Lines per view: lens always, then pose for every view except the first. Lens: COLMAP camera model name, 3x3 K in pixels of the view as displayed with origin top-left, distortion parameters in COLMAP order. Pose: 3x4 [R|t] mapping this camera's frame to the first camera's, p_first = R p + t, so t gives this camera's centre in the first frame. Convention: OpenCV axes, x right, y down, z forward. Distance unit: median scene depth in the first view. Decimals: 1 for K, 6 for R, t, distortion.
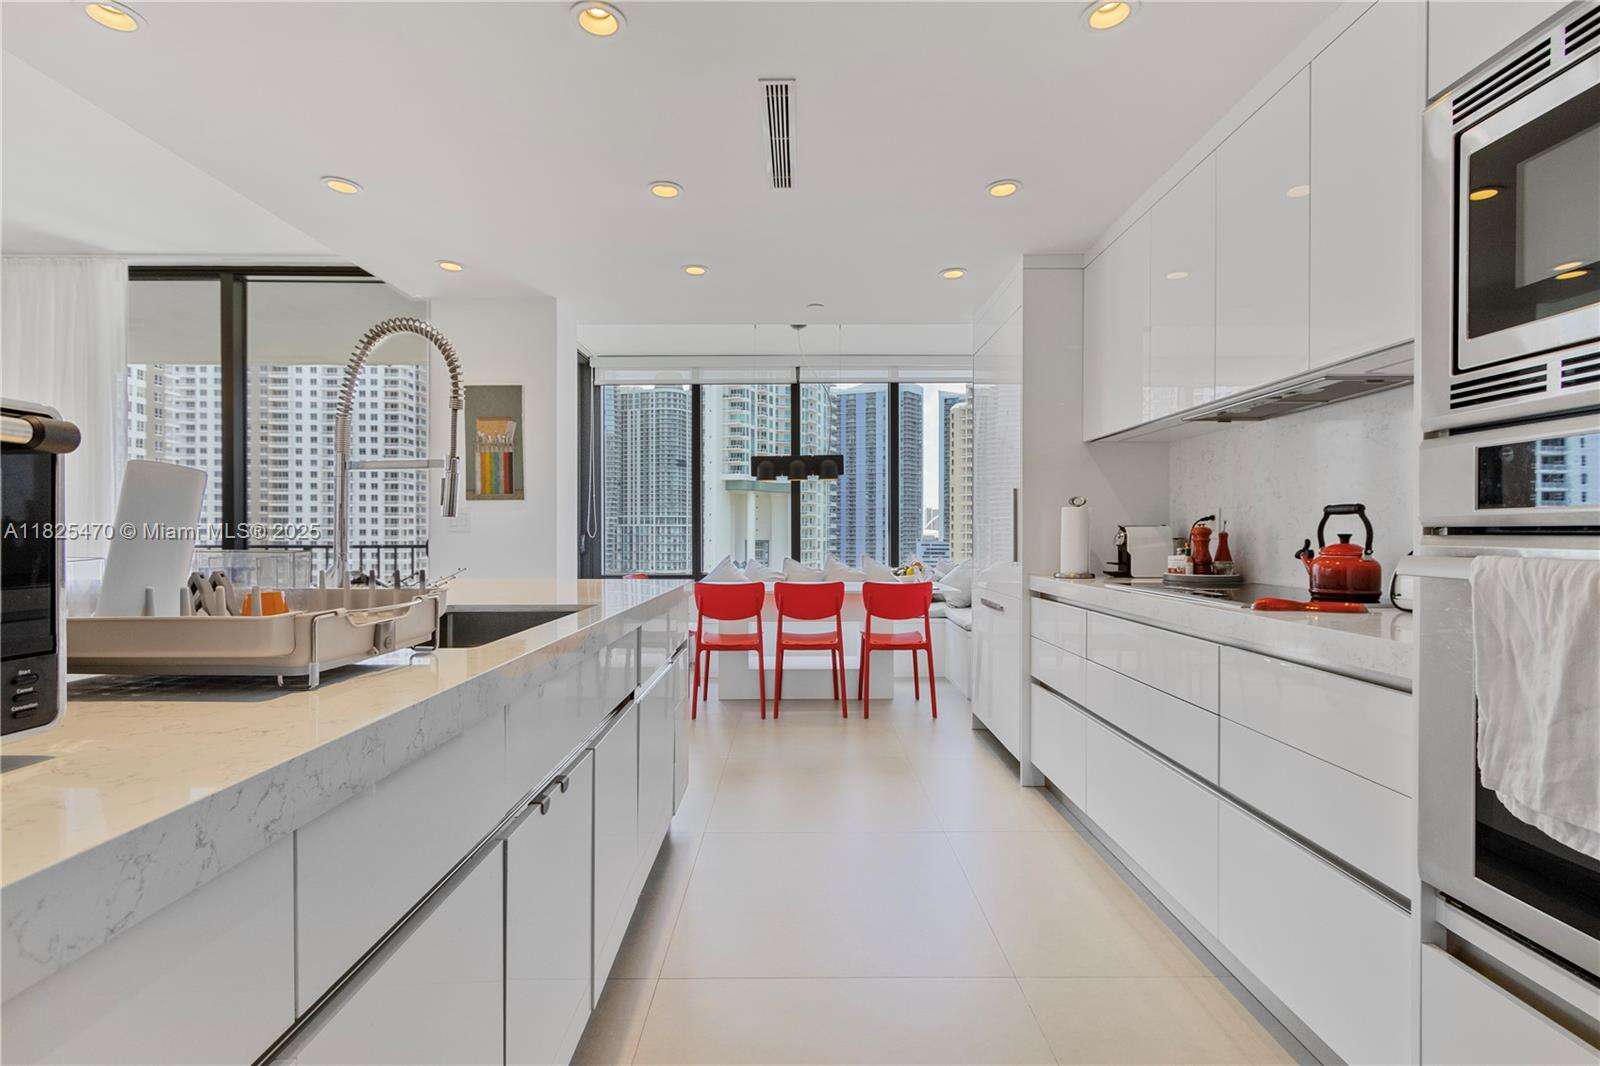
lens RADIAL K [[738.3, 0, 816.4], [0, 738.3, 518.3], [0, 0, 1]] dist [0.006013, -0.000570]
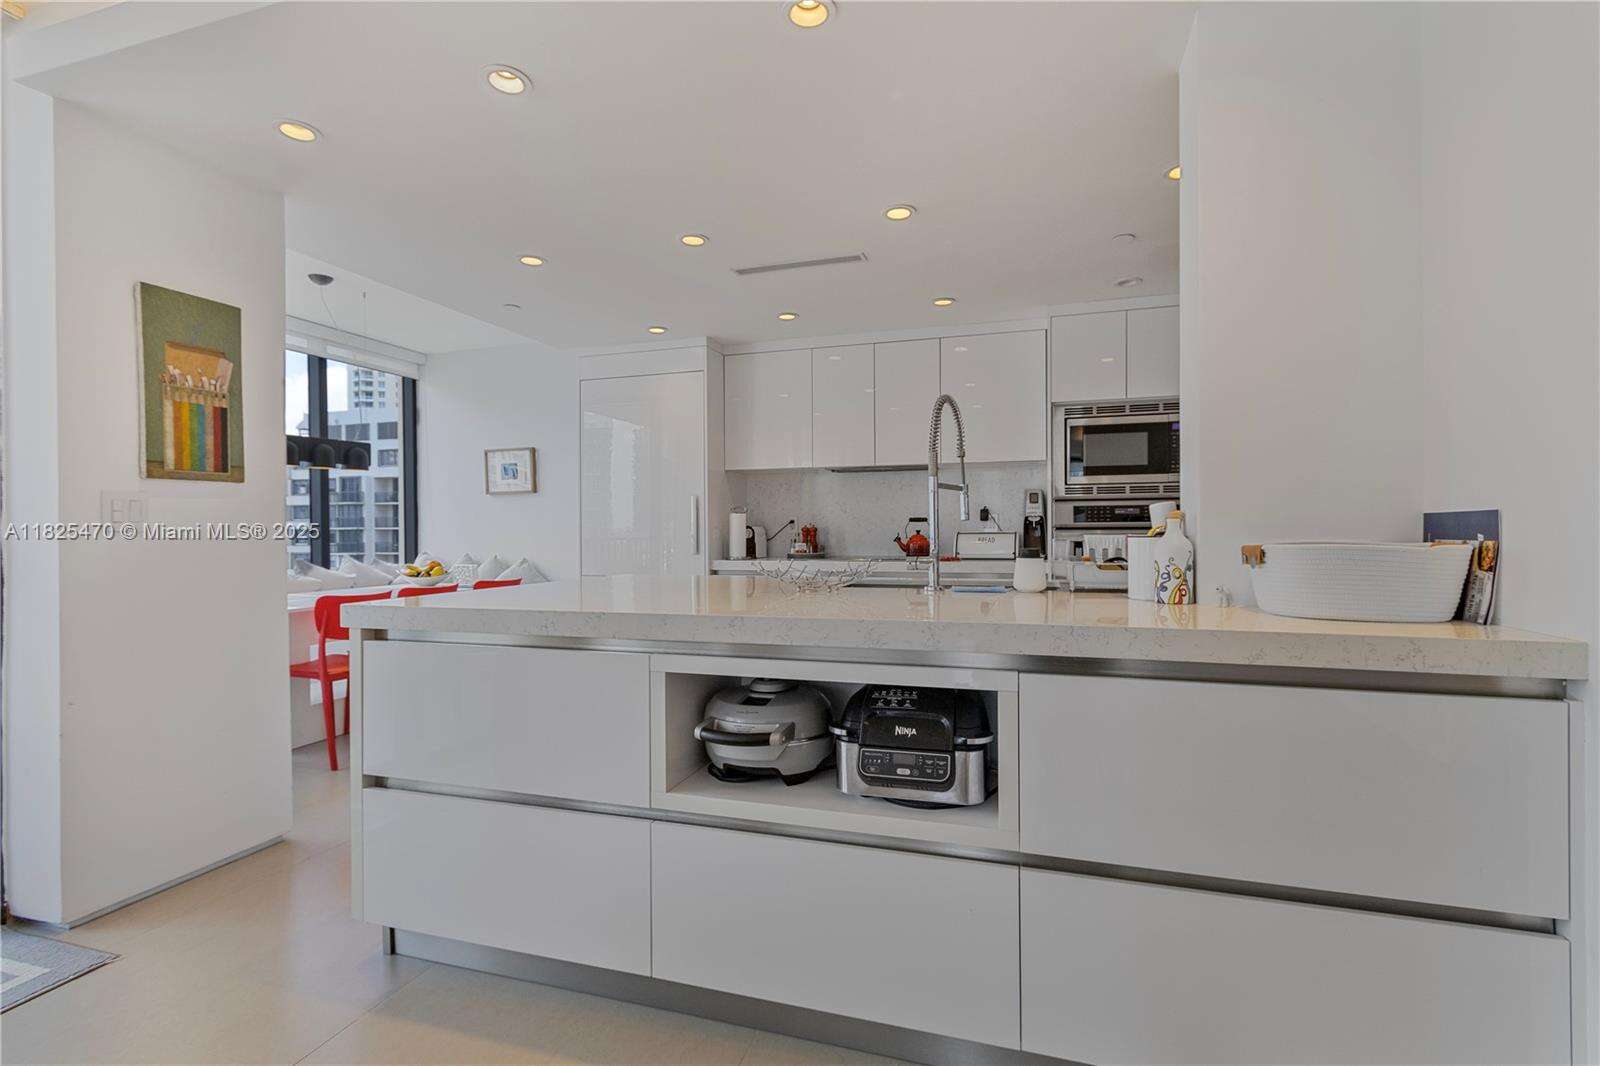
lens RADIAL K [[738.3, 0, 808.7], [0, 738.3, 535.0], [0, 0, 1]] dist [0.006013, -0.000570]
pose [[0.319365, -0.006820, 0.947607, -1.556618], [-0.013659, 0.999837, 0.011799, 0.012577], [-0.947533, -0.016712, 0.319220, 0.550257]]
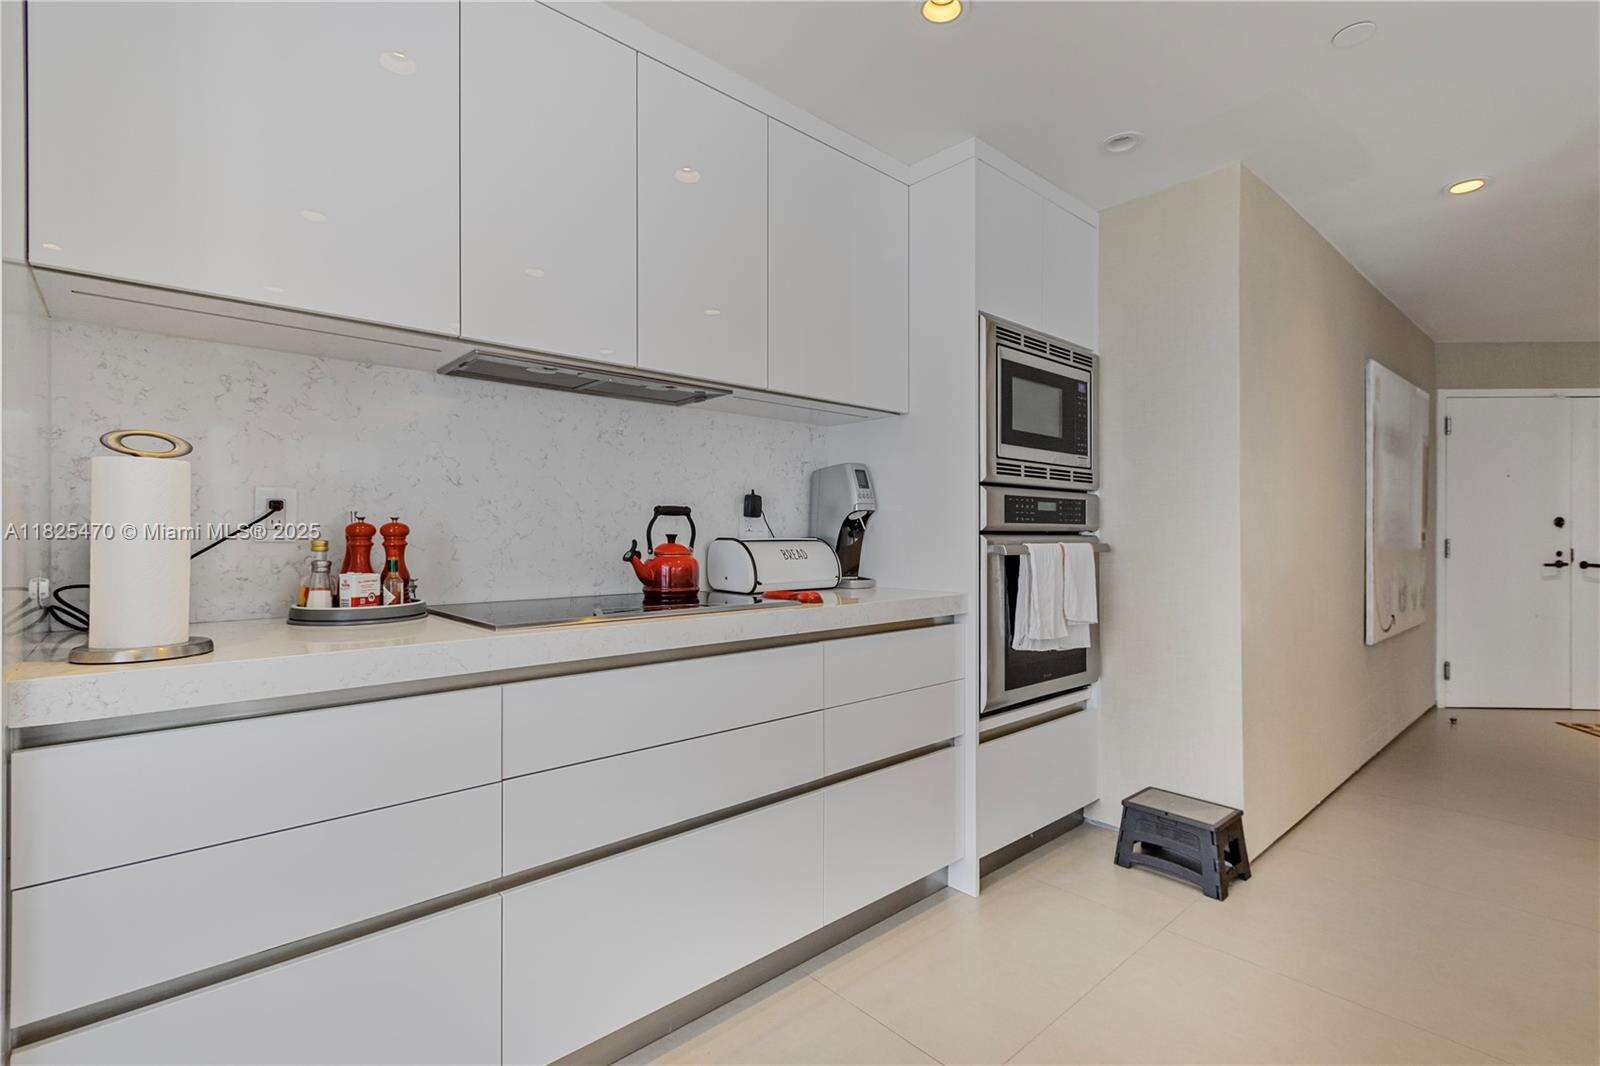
lens RADIAL K [[738.3, 0, 810.7], [0, 738.3, 527.9], [0, 0, 1]] dist [0.006013, -0.000570]
pose [[-0.645473, 0.005921, 0.763761, -0.203657], [-0.015568, 0.999660, -0.020907, 0.029212], [-0.763625, -0.025385, -0.645161, 1.453519]]
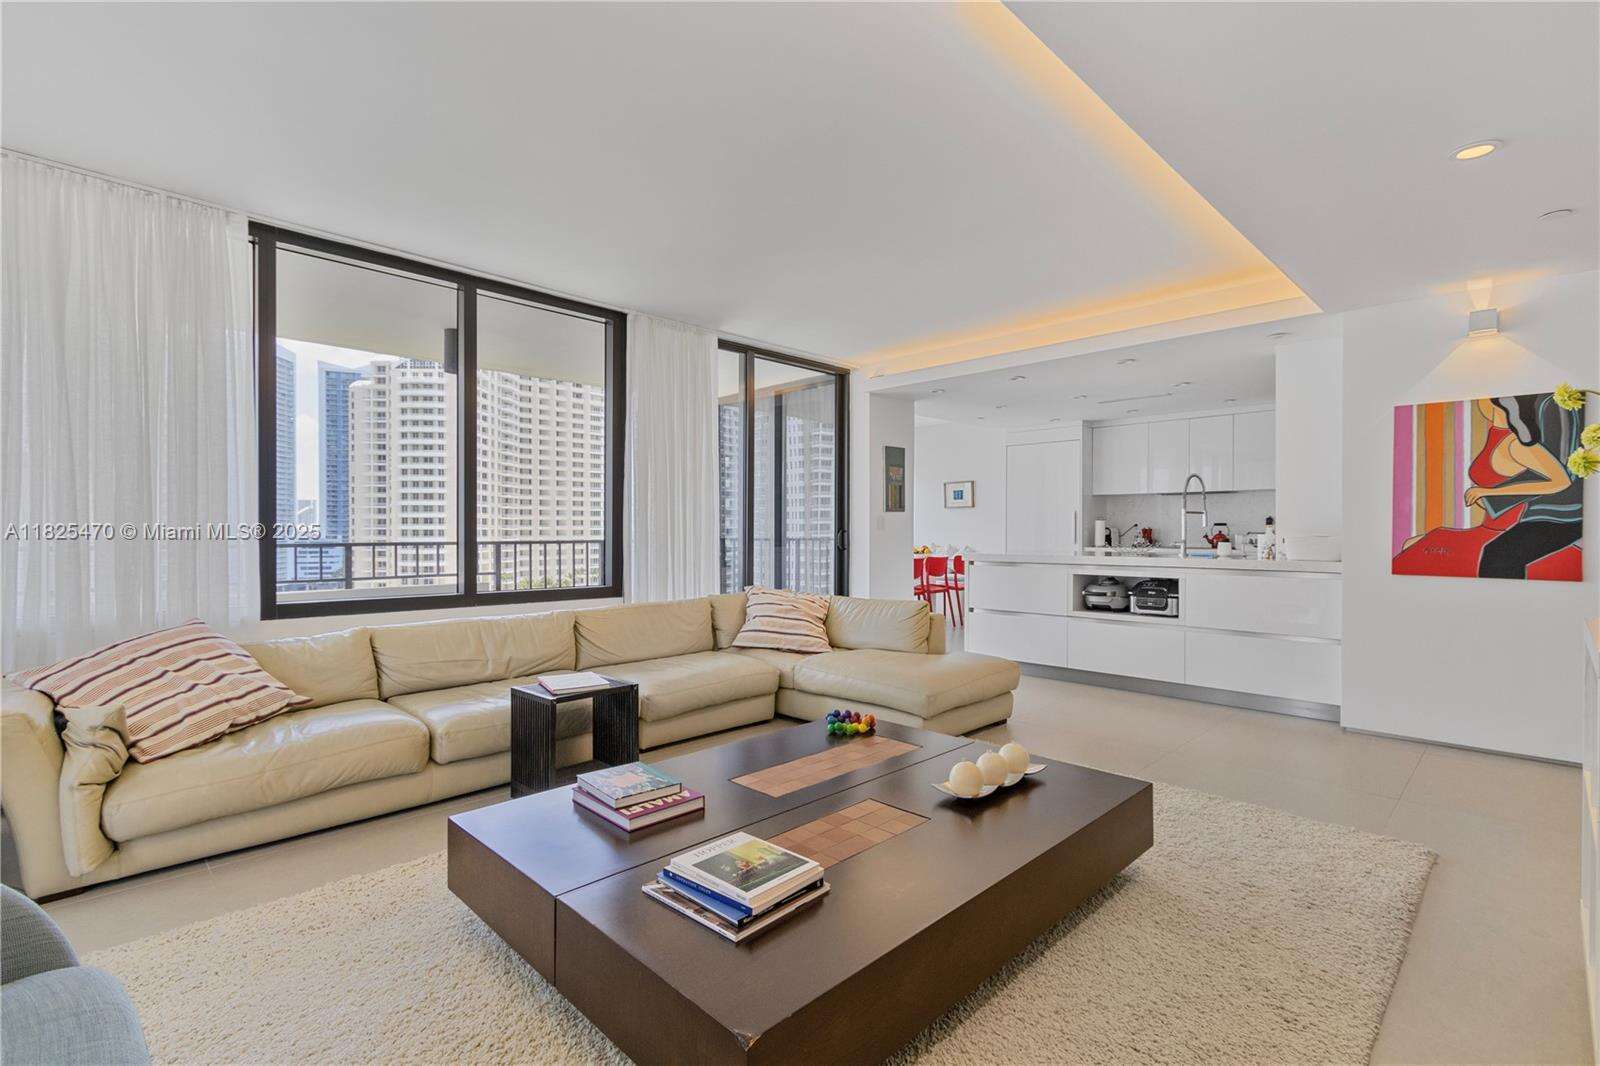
lens RADIAL K [[738.3, 0, 806.5], [0, 738.3, 535.2], [0, 0, 1]] dist [0.006013, -0.000570]
pose [[0.720657, -0.003943, 0.693280, -3.290676], [-0.015086, 0.999658, 0.021368, -0.004696], [-0.693127, -0.025858, 0.720351, -0.252679]]
